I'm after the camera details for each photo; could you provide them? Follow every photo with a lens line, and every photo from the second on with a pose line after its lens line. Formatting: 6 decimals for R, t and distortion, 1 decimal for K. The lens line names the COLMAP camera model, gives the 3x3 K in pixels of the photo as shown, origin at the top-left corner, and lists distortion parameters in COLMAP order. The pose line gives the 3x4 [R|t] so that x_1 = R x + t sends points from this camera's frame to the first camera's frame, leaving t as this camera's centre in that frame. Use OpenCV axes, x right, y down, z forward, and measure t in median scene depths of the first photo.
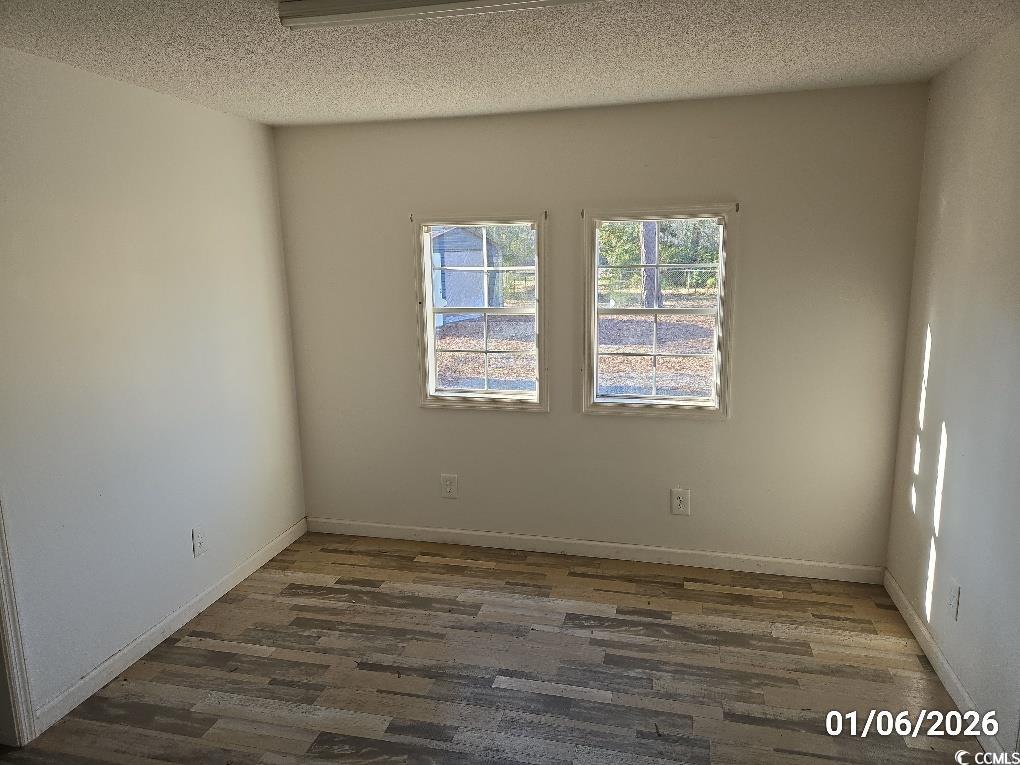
lens RADIAL K [[683.6, 0, 508.5], [0, 683.6, 381.1], [0, 0, 1]] dist [0.046489, -0.011572]
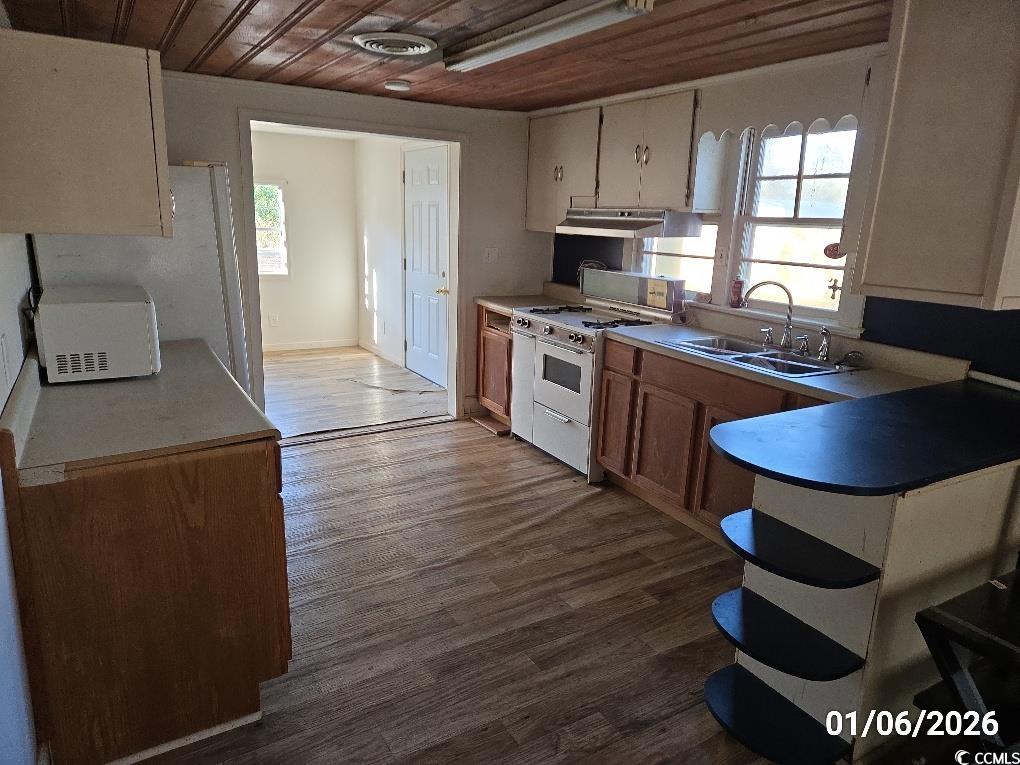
lens RADIAL K [[683.6, 0, 508.5], [0, 683.6, 381.7], [0, 0, 1]] dist [0.046489, -0.011572]
pose [[0.712490, -0.137890, 0.688000, -0.854533], [0.090454, 0.990369, 0.104818, 0.242801], [-0.695827, -0.012450, 0.718101, -1.229321]]
